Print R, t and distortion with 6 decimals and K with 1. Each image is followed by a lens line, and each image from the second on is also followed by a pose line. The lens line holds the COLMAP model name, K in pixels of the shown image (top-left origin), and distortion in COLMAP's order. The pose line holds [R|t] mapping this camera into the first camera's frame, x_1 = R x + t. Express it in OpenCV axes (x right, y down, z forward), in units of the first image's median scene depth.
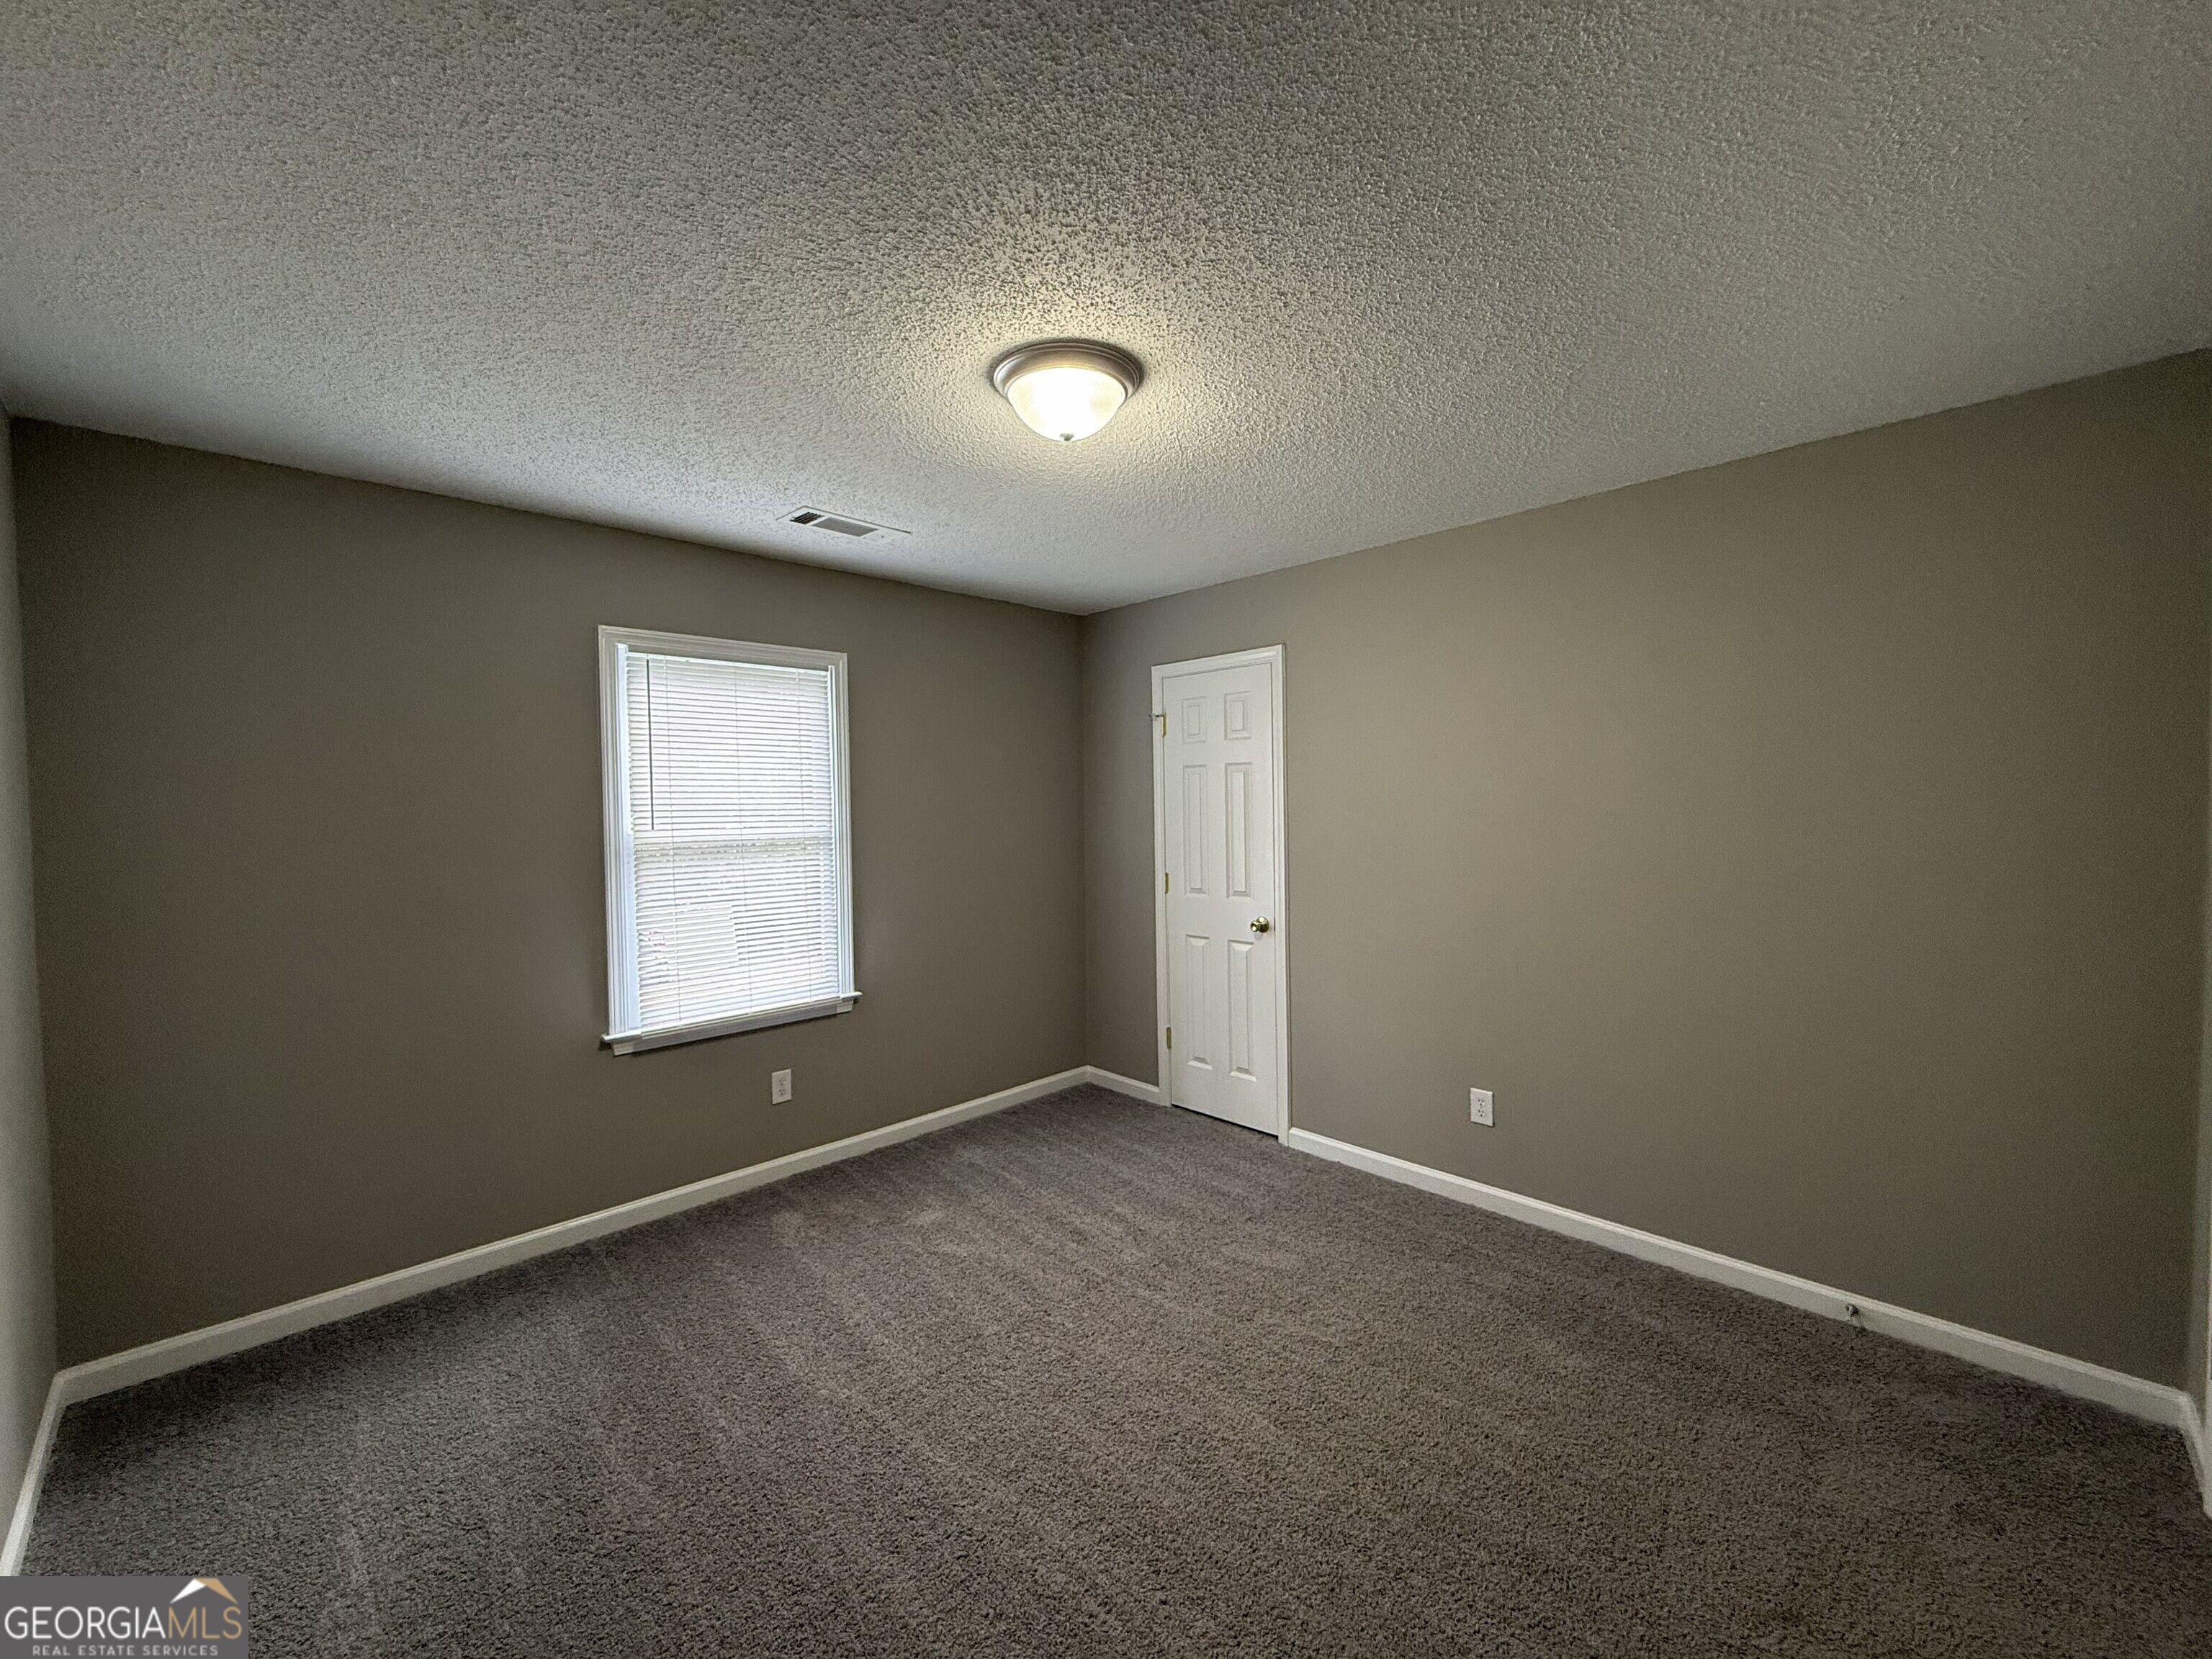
lens RADIAL K [[878.1, 0, 1097.8], [0, 878.1, 828.9], [0, 0, 1]] dist [0.000267, 0.000018]
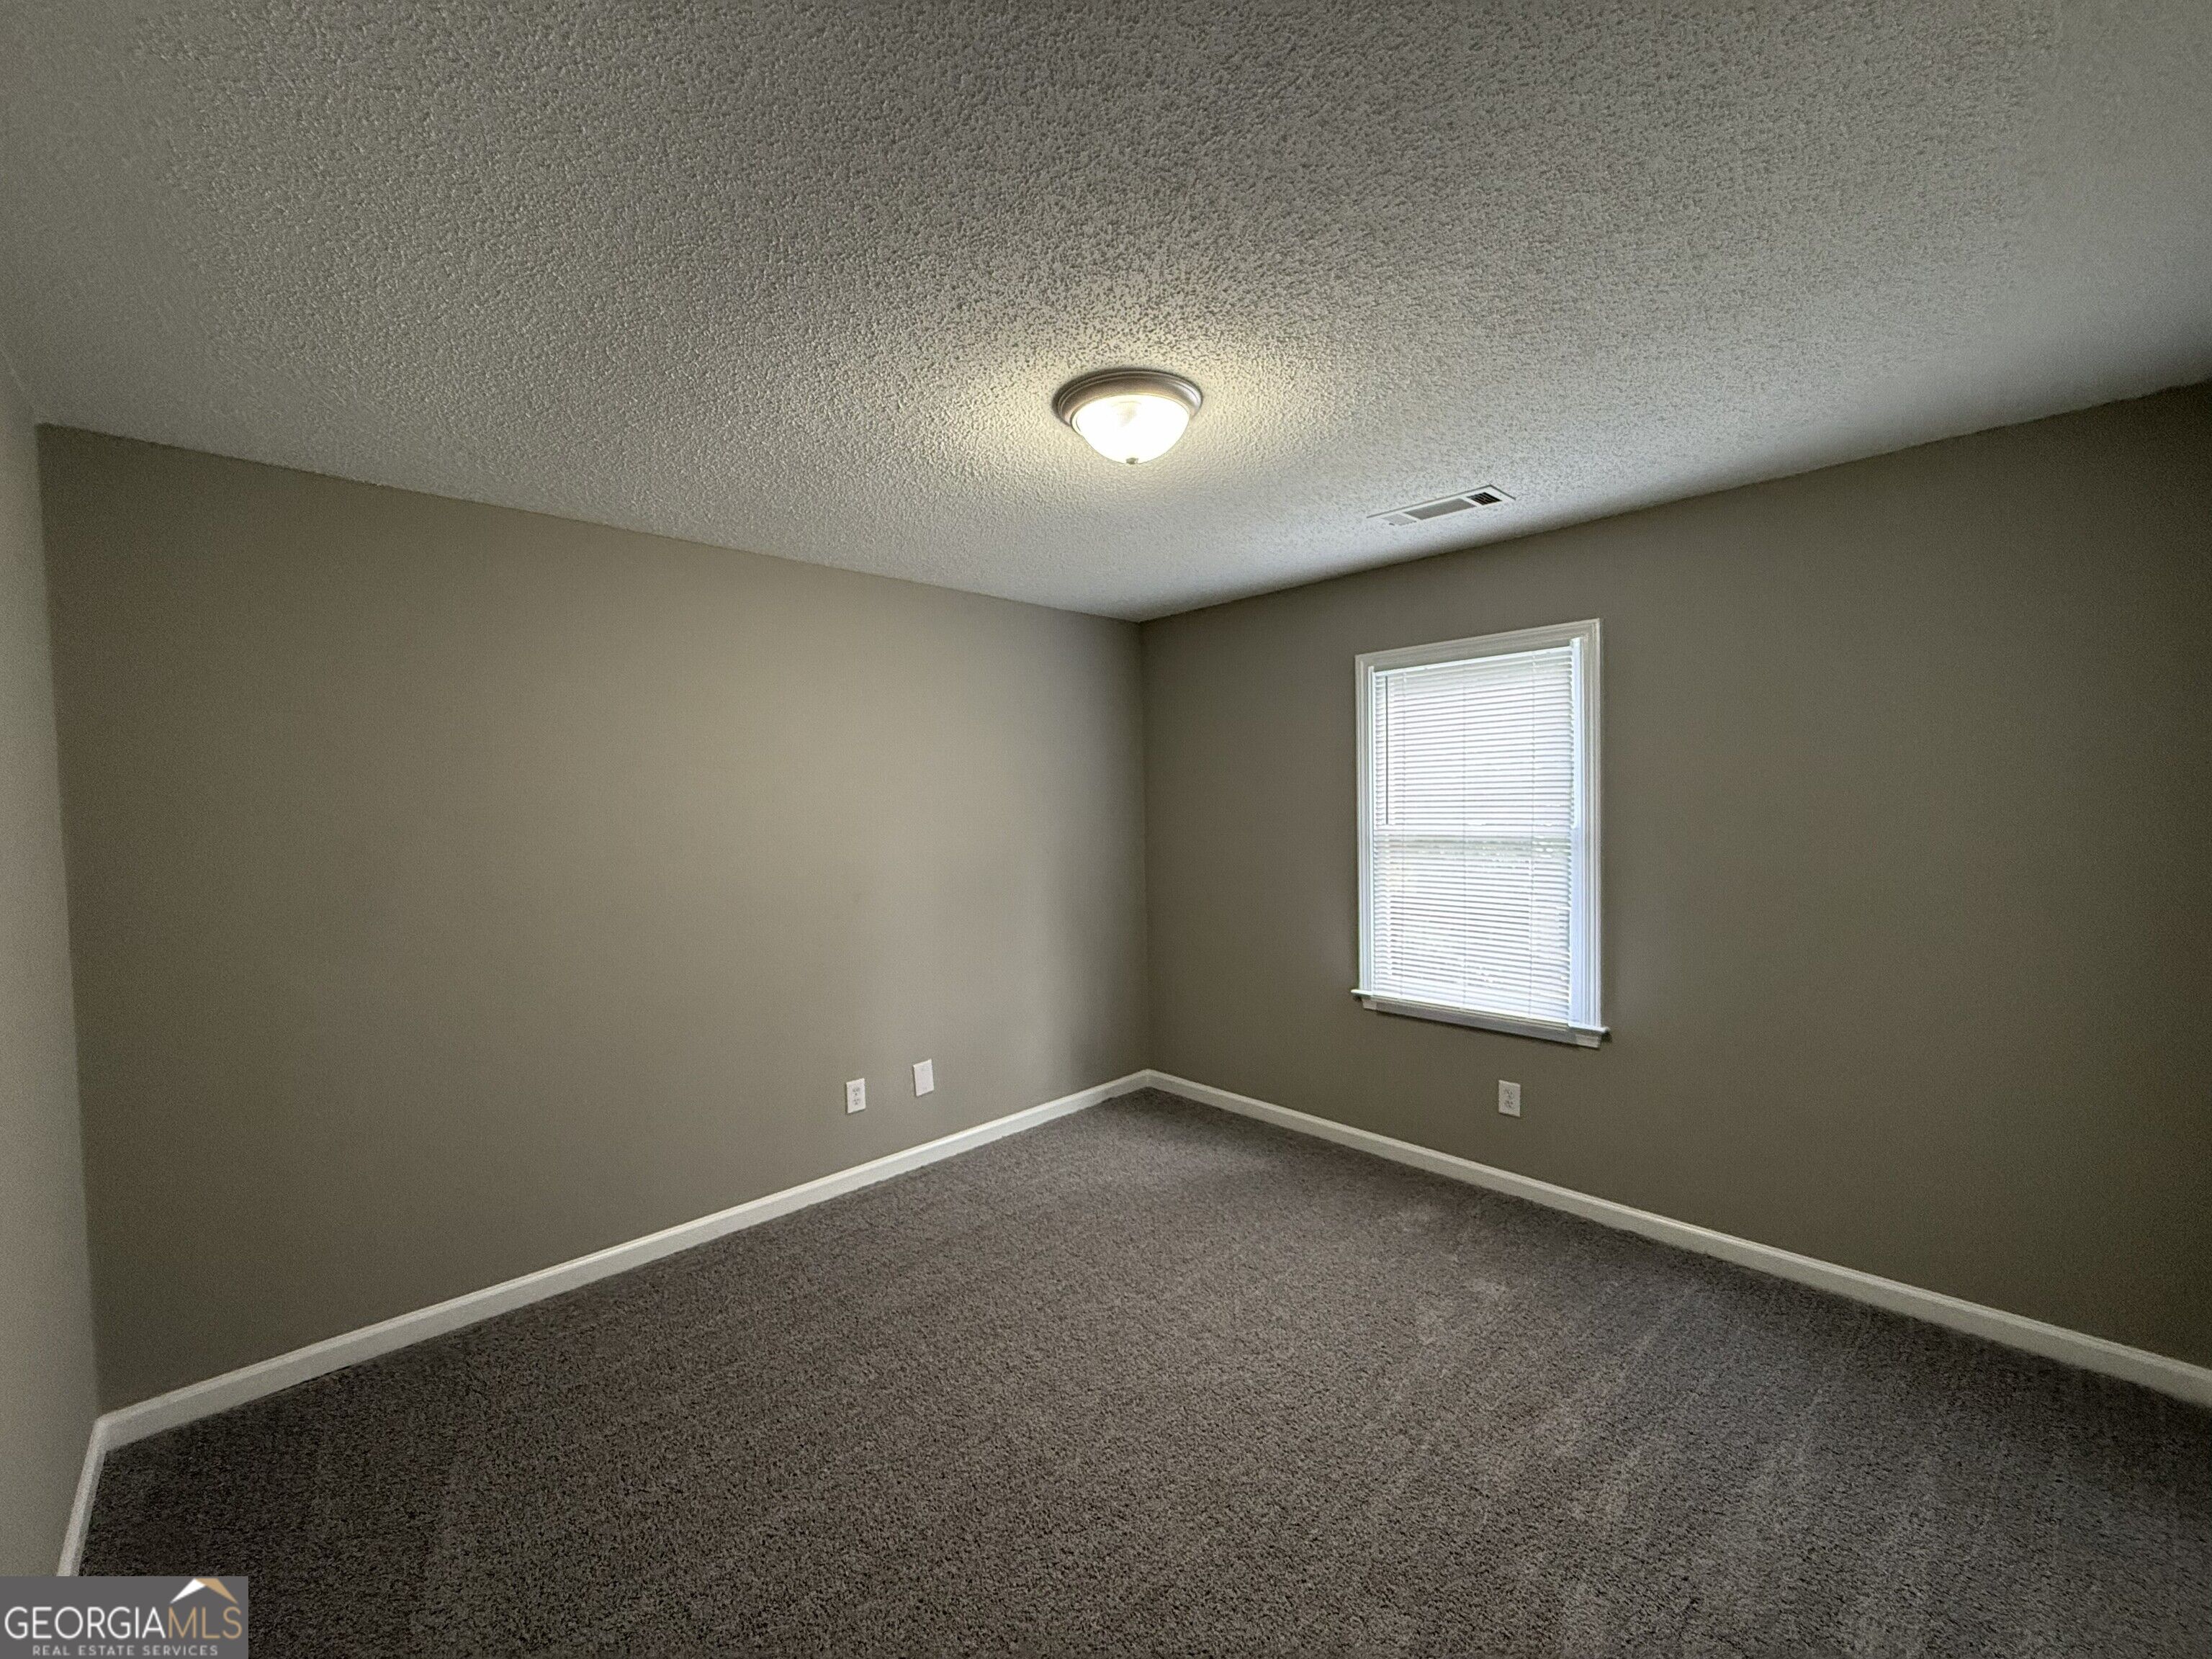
lens RADIAL K [[878.1, 0, 1097.8], [0, 878.1, 828.9], [0, 0, 1]] dist [0.000267, 0.000018]
pose [[-0.005180, 0.043584, -0.999036, 0.637967], [-0.006431, 0.999028, 0.043617, -0.039639], [0.999966, 0.006651, -0.004894, 0.616331]]
